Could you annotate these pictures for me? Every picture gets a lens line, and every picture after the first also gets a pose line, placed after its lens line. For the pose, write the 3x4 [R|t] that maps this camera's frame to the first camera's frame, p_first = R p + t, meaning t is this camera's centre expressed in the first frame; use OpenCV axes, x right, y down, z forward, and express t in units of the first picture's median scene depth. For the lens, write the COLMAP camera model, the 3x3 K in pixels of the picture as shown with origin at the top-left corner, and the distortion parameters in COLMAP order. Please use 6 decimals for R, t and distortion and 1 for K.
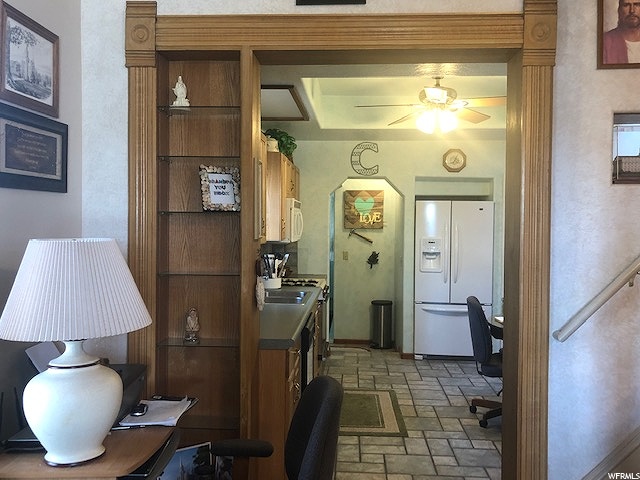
lens RADIAL K [[568.1, 0, 319.2], [0, 568.1, 237.0], [0, 0, 1]] dist [0.001616, 0.002732]
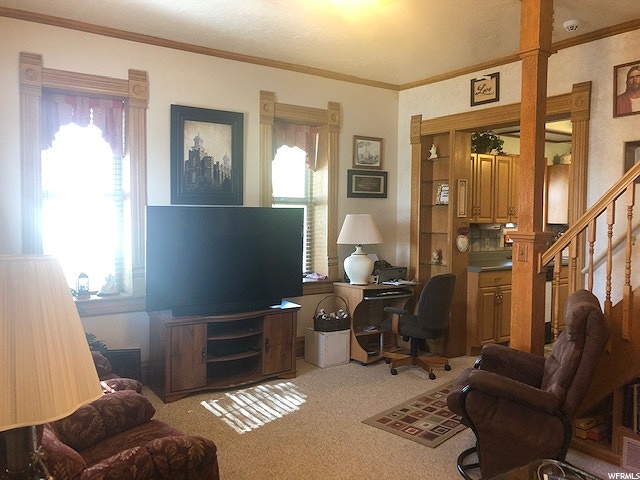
lens RADIAL K [[526.4, 0, 319.6], [0, 526.4, 239.0], [0, 0, 1]] dist [0.052760, -0.054555]
pose [[0.628347, 0.032384, -0.777259, 1.143645], [-0.026167, 0.999448, 0.020488, 0.059486], [0.777493, 0.007465, 0.628848, -0.675556]]
